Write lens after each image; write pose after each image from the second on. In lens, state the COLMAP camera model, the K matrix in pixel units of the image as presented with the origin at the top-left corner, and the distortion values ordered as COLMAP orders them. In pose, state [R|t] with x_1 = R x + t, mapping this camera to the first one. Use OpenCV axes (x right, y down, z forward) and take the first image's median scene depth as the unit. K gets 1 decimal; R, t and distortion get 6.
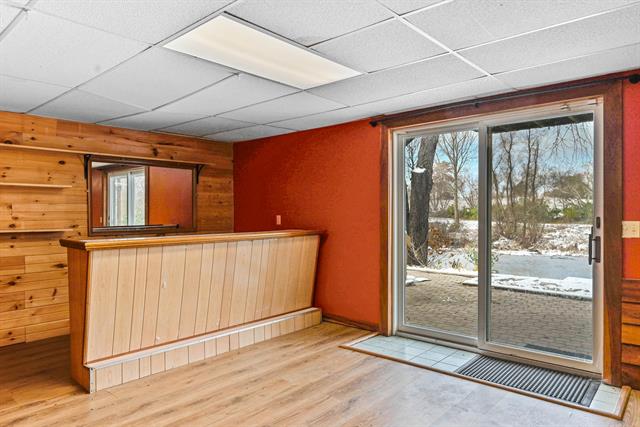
lens RADIAL K [[427.4, 0, 320.7], [0, 427.4, 214.8], [0, 0, 1]] dist [0.008479, 0.000889]
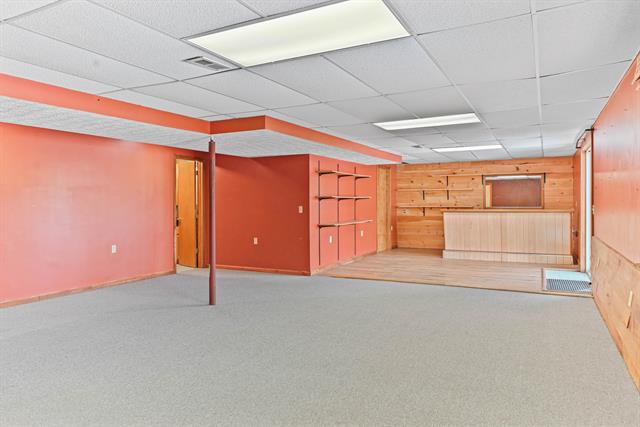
lens RADIAL K [[427.4, 0, 320.6], [0, 427.4, 210.7], [0, 0, 1]] dist [0.008479, 0.000889]
pose [[0.220713, 0.023544, -0.975055, 1.556132], [0.003788, 0.999680, 0.024996, -0.006567], [0.975332, -0.009211, 0.220553, -0.374201]]
